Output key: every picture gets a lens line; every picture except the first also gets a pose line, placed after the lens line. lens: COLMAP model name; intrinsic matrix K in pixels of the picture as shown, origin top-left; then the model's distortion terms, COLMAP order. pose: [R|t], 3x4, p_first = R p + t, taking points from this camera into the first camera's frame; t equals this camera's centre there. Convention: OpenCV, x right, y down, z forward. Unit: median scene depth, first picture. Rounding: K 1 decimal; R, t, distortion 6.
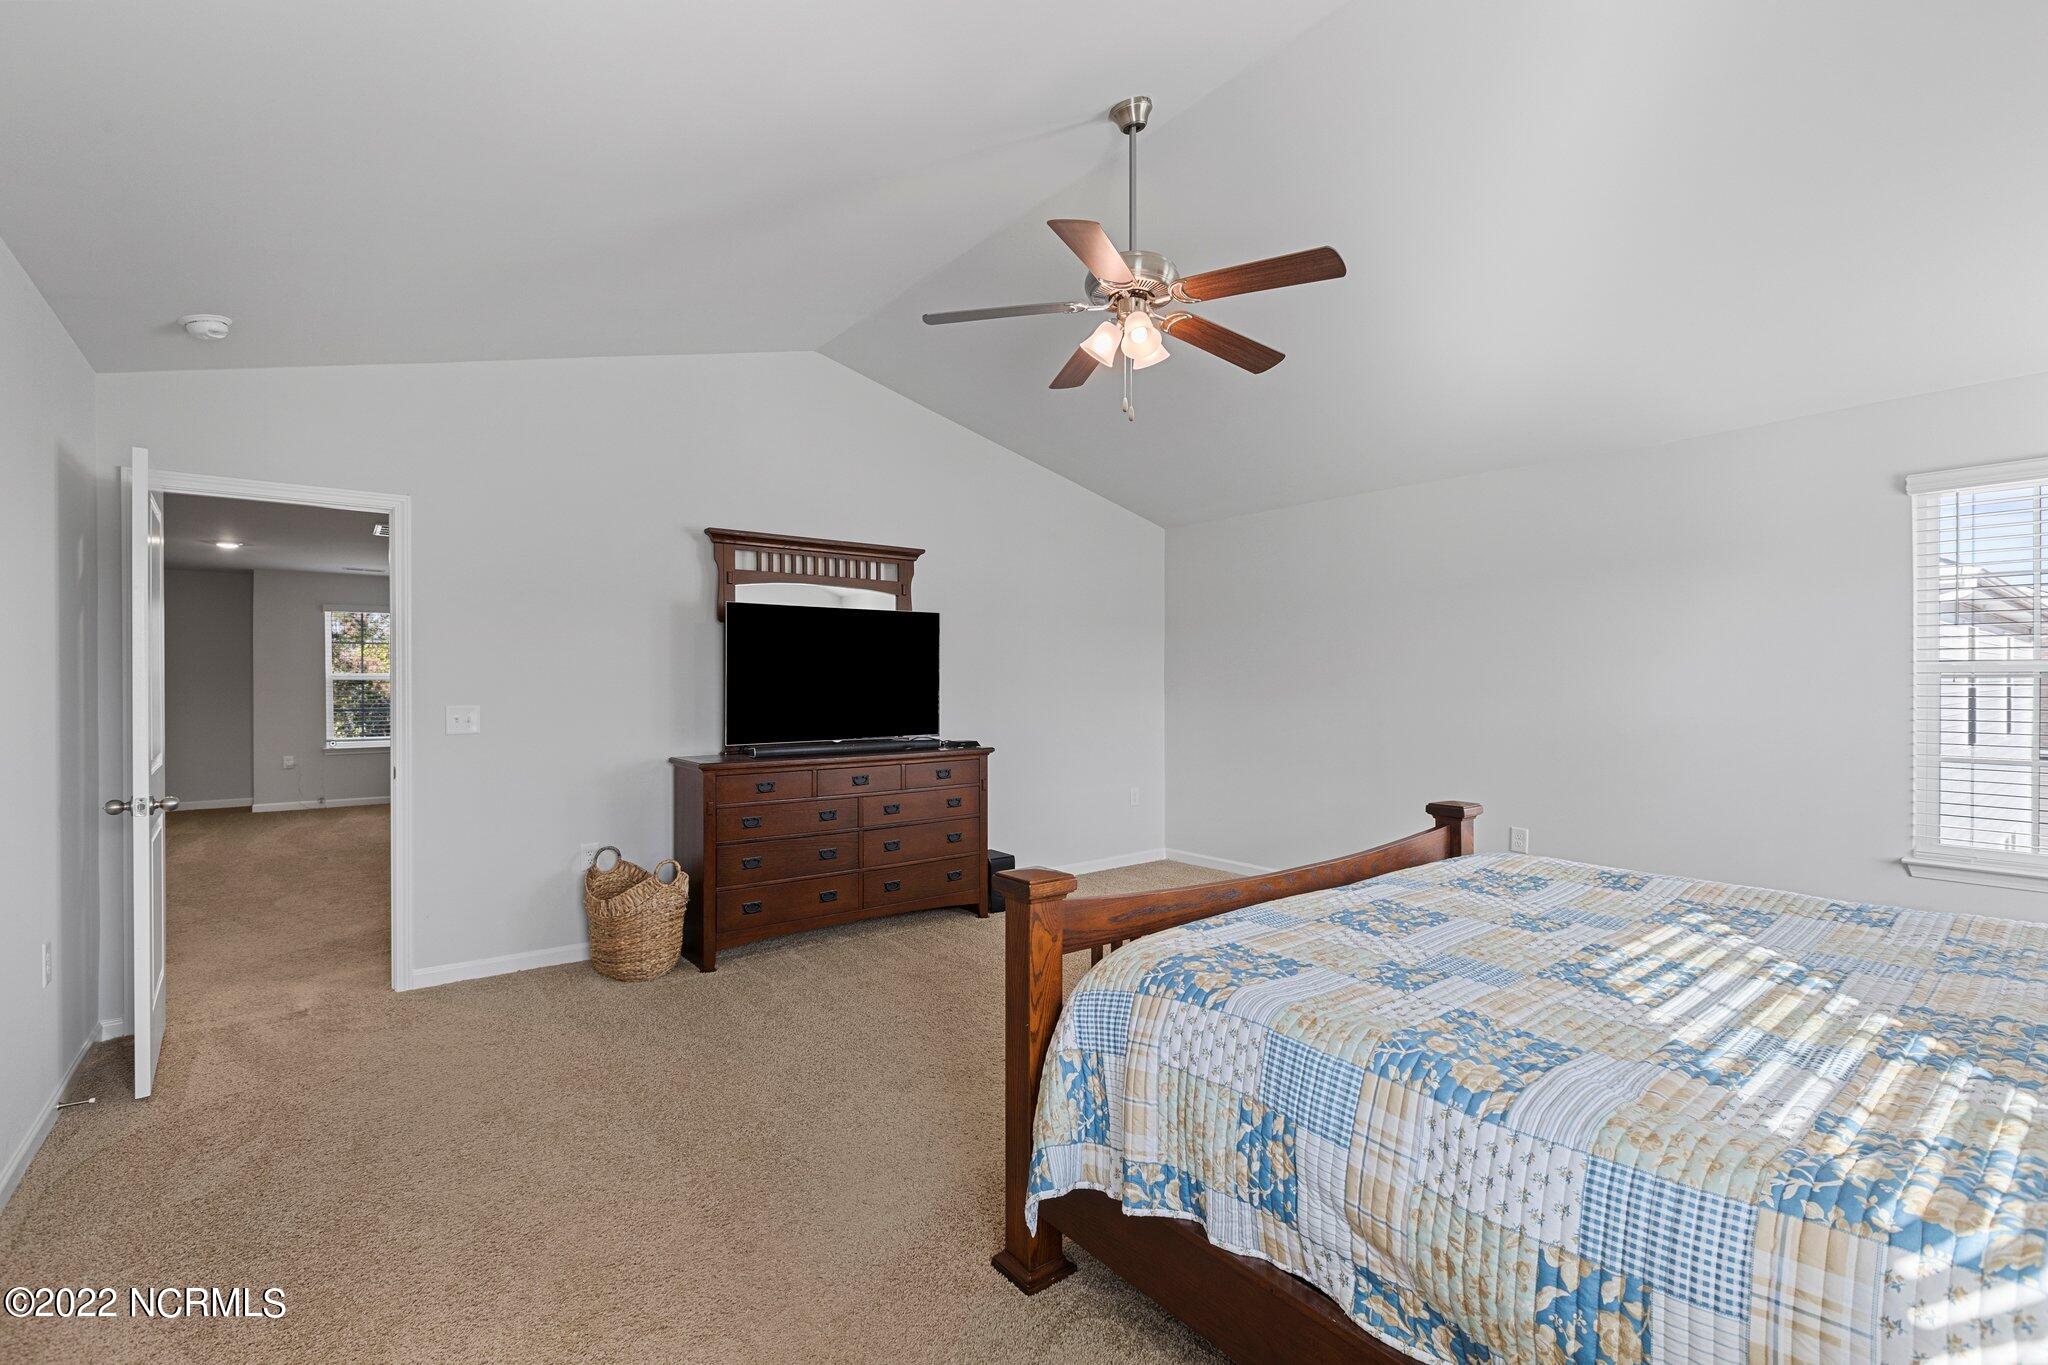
lens RADIAL K [[893.7, 0, 1020.0], [0, 893.7, 682.5], [0, 0, 1]] dist [-0.002288, -0.000323]
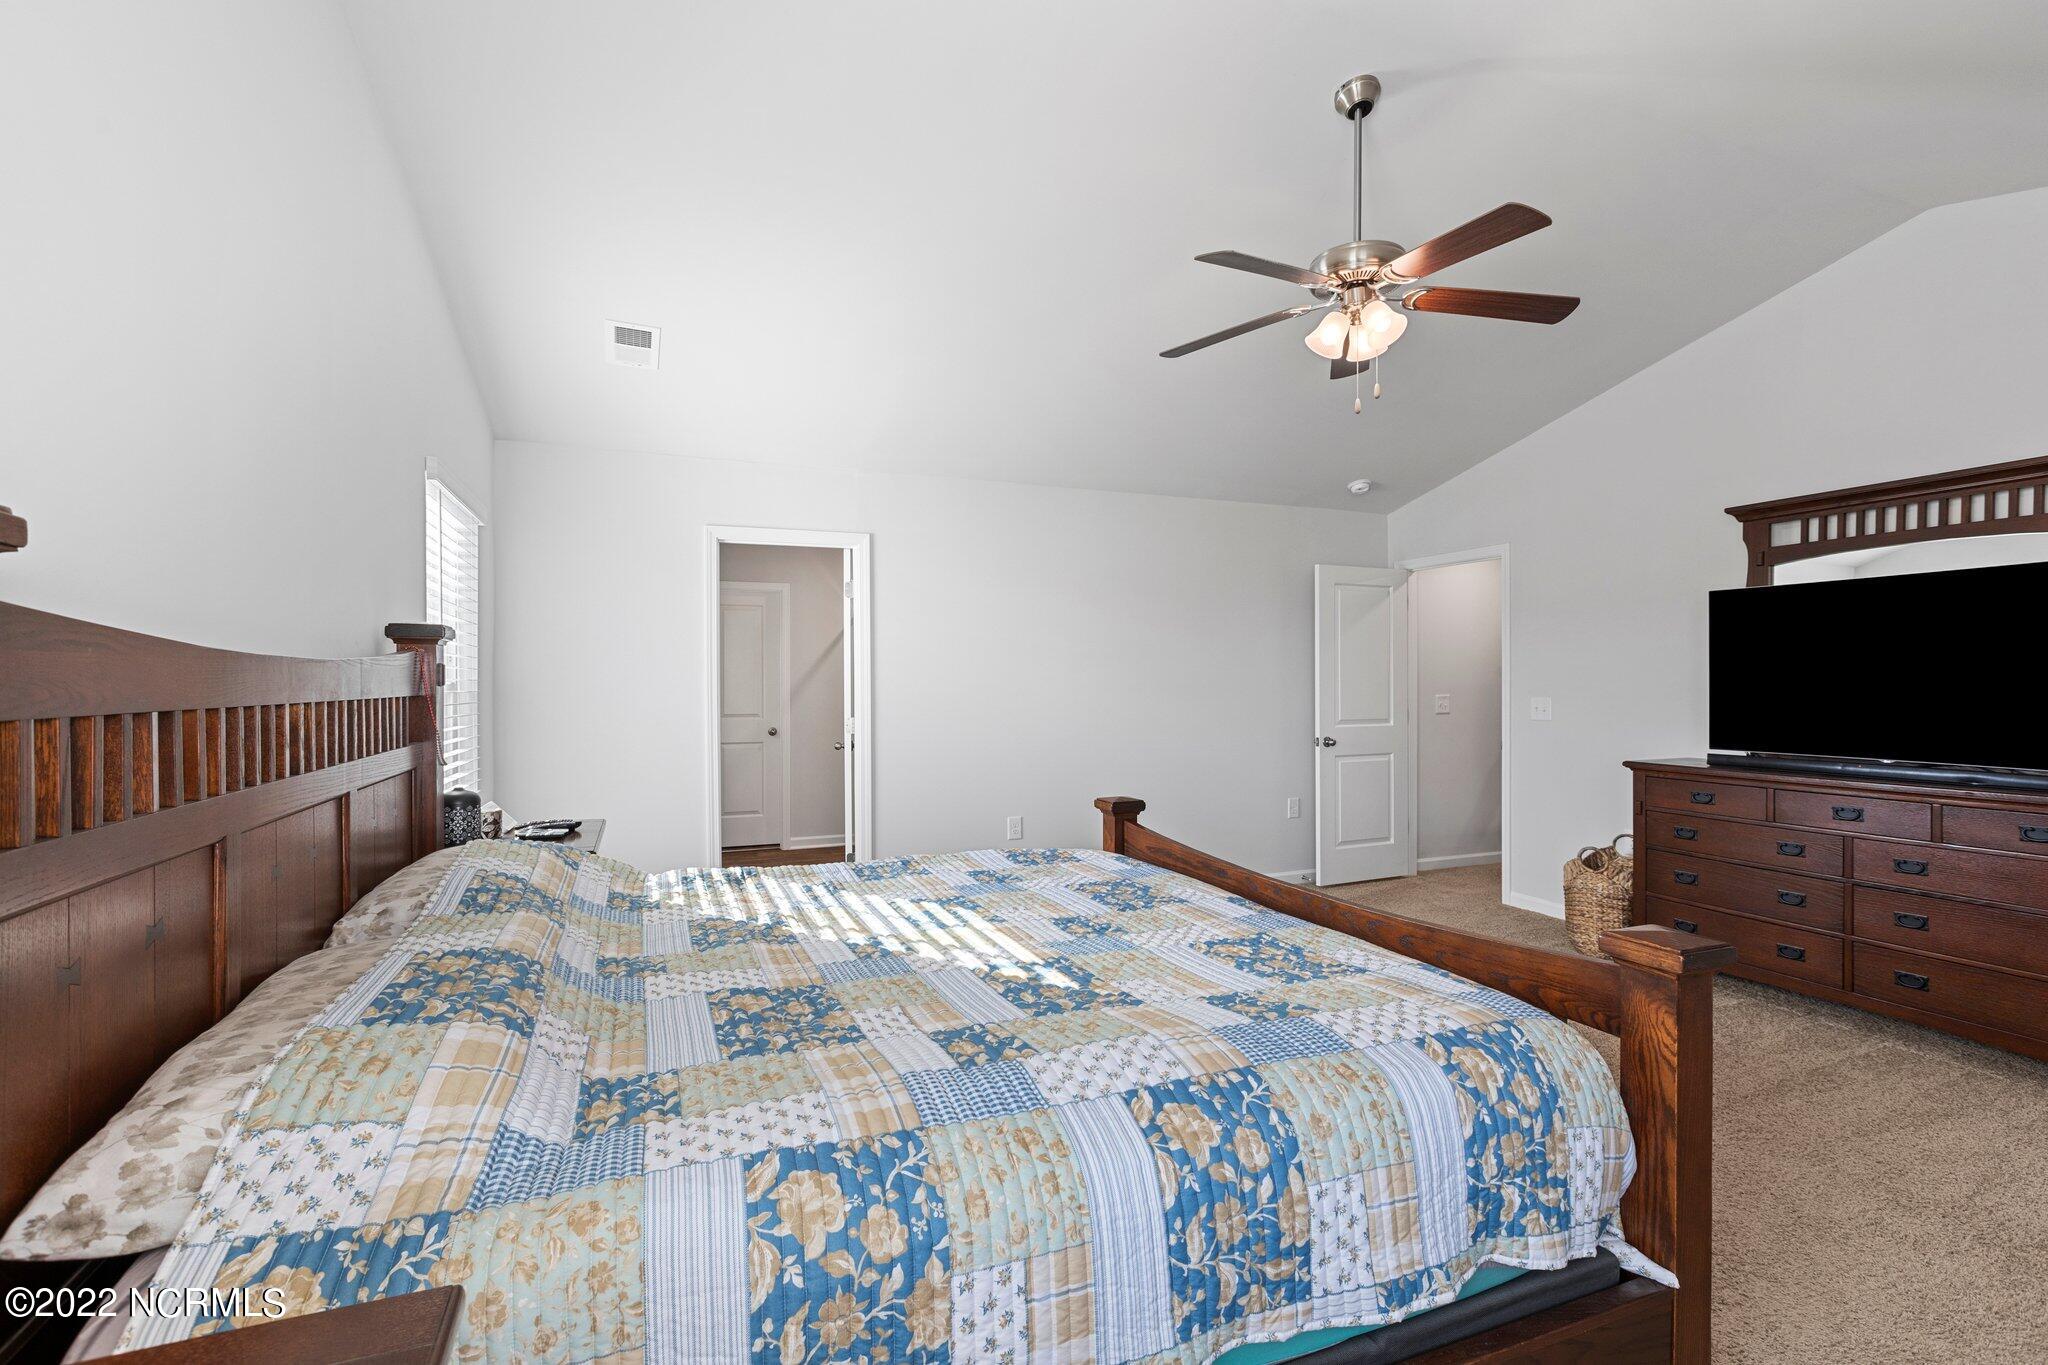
lens RADIAL K [[893.7, 0, 1020.3], [0, 893.7, 683.8], [0, 0, 1]] dist [-0.002288, -0.000323]
pose [[-0.273919, 0.004302, -0.961743, 0.714897], [0.000506, 0.999991, 0.004329, -0.000394], [0.961753, 0.000699, -0.273919, 0.557546]]
